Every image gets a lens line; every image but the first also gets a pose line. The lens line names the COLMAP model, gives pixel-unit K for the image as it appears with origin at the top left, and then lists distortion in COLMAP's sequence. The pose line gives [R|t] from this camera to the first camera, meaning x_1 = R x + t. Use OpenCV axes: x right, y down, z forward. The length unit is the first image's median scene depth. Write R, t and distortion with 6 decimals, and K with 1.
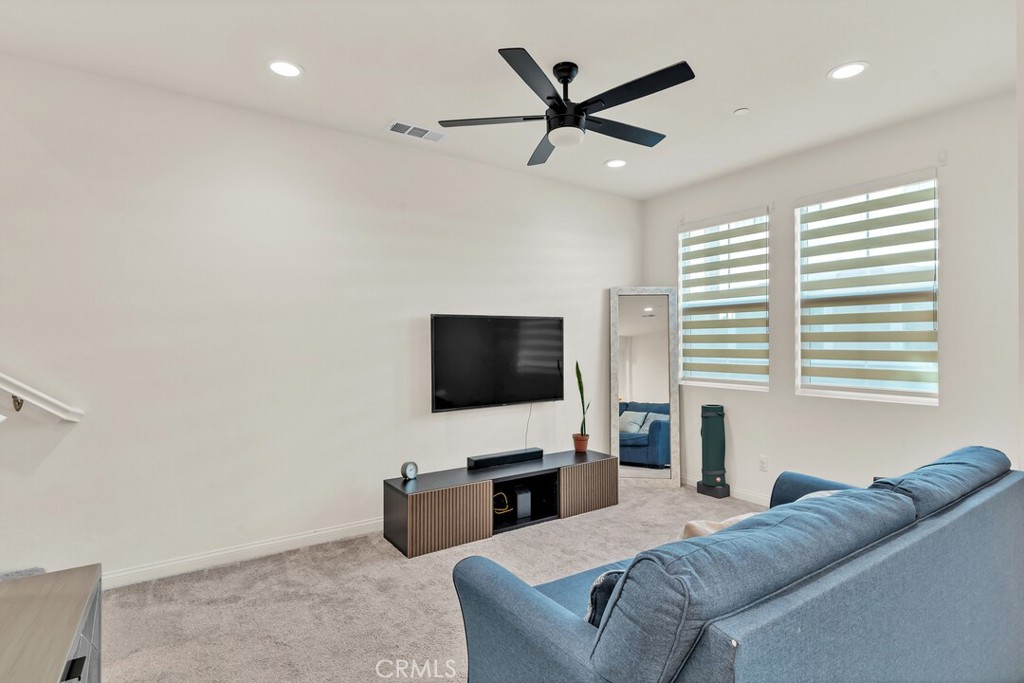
lens RADIAL K [[518.6, 0, 512.0], [0, 518.6, 341.5], [0, 0, 1]] dist [0.001019, 0.000494]
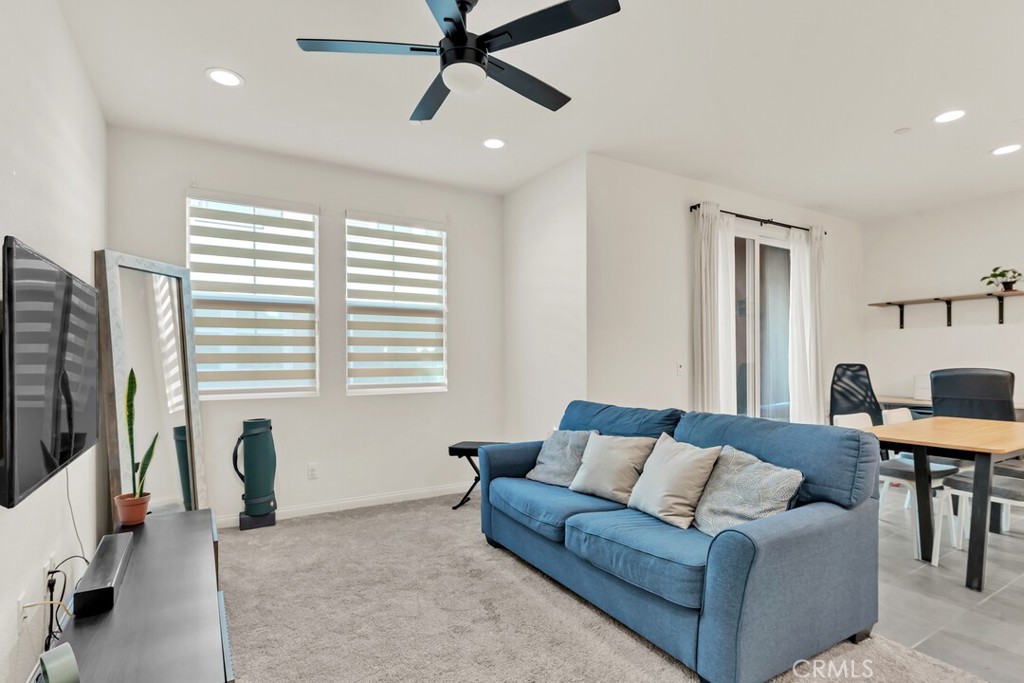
lens RADIAL K [[518.6, 0, 512.0], [0, 518.6, 341.5], [0, 0, 1]] dist [0.001019, 0.000494]
pose [[0.061028, 0.026337, 0.997789, -0.473159], [-0.006060, 0.999643, -0.026015, 0.018315], [-0.998118, -0.004459, 0.061166, 0.589337]]
